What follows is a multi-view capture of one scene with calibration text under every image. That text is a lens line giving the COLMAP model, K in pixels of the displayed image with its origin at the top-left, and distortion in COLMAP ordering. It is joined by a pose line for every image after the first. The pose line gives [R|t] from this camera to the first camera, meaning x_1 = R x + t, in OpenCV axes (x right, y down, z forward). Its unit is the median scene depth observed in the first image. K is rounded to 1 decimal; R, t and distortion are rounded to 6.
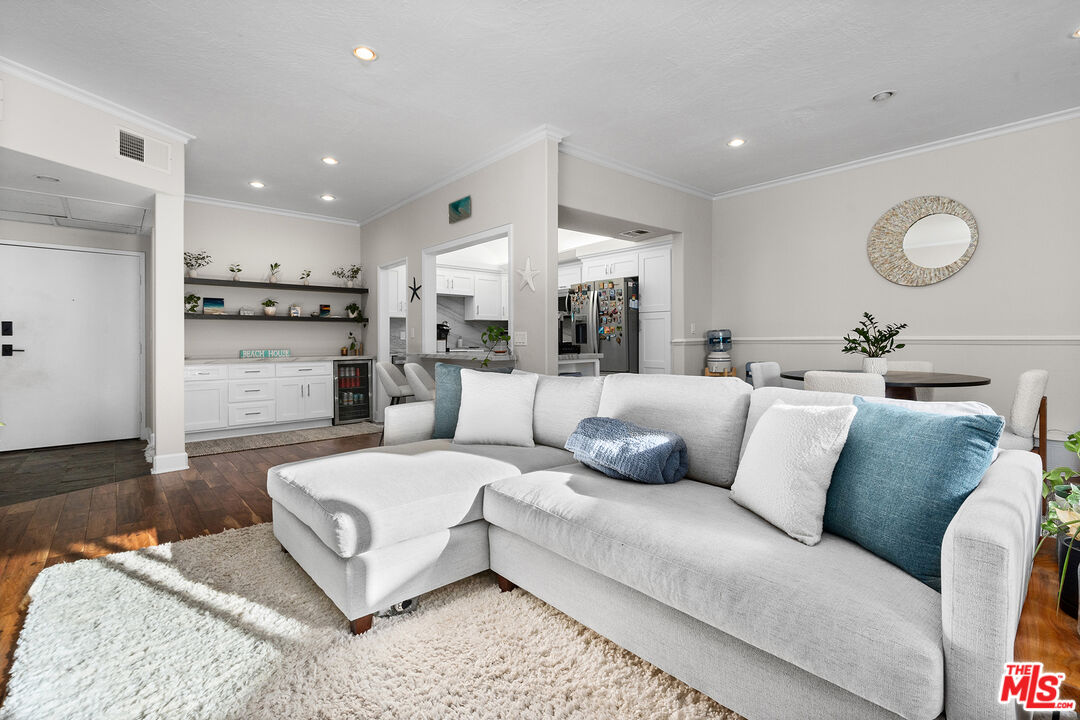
lens RADIAL K [[491.4, 0, 539.9], [0, 491.4, 351.7], [0, 0, 1]] dist [-0.002355, 0.000100]
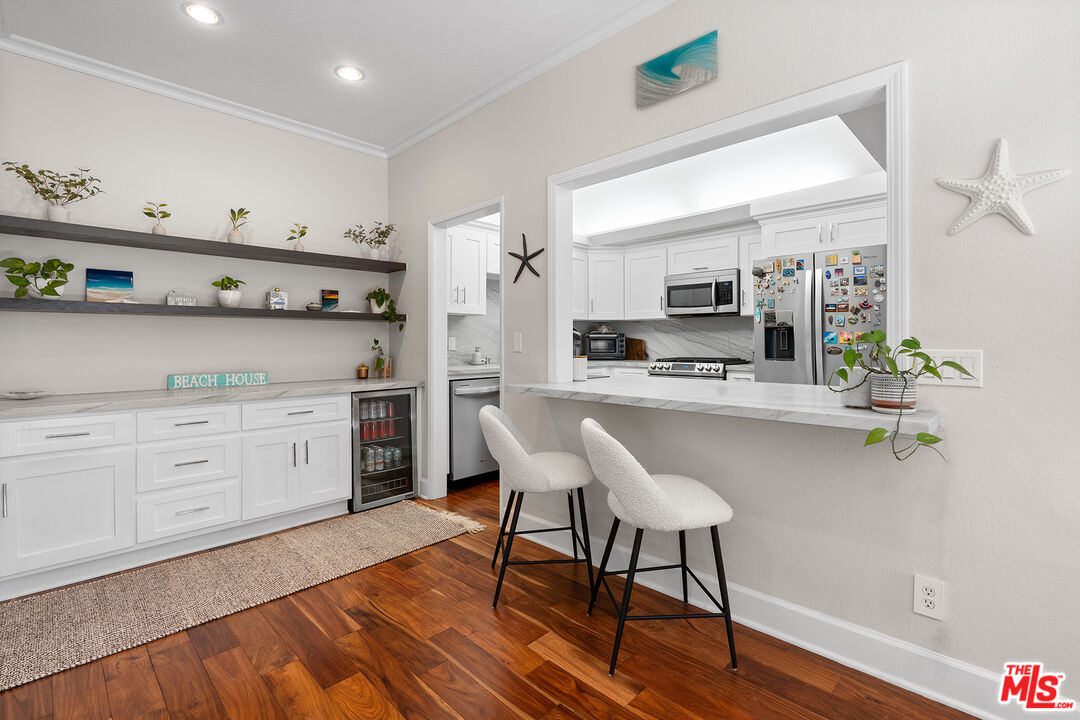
lens RADIAL K [[491.4, 0, 537.5], [0, 491.4, 352.2], [0, 0, 1]] dist [-0.002355, 0.000100]
pose [[0.997526, 0.001268, 0.070286, -0.254309], [-0.001208, 0.999999, -0.000896, -0.025424], [-0.070287, 0.000809, 0.997526, 0.447961]]
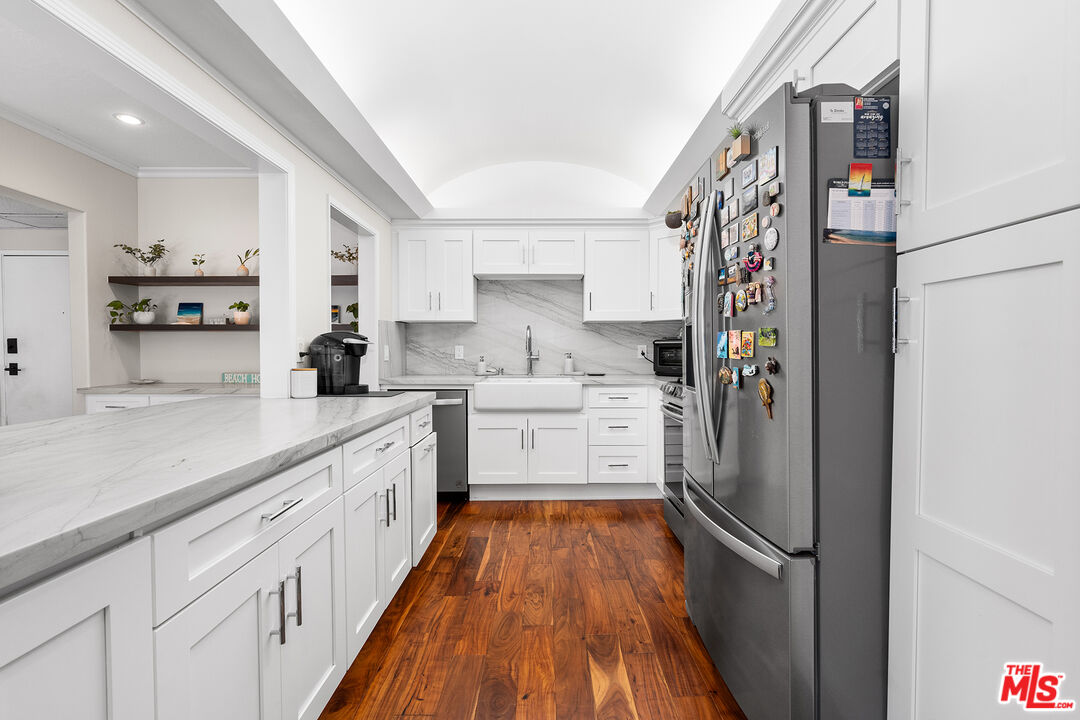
lens RADIAL K [[491.4, 0, 541.6], [0, 491.4, 357.7], [0, 0, 1]] dist [-0.002355, 0.000100]
pose [[0.751048, 0.016707, -0.660036, 0.214943], [-0.017456, 0.999833, 0.005445, -0.036400], [0.660017, 0.007432, 0.751214, 0.737181]]
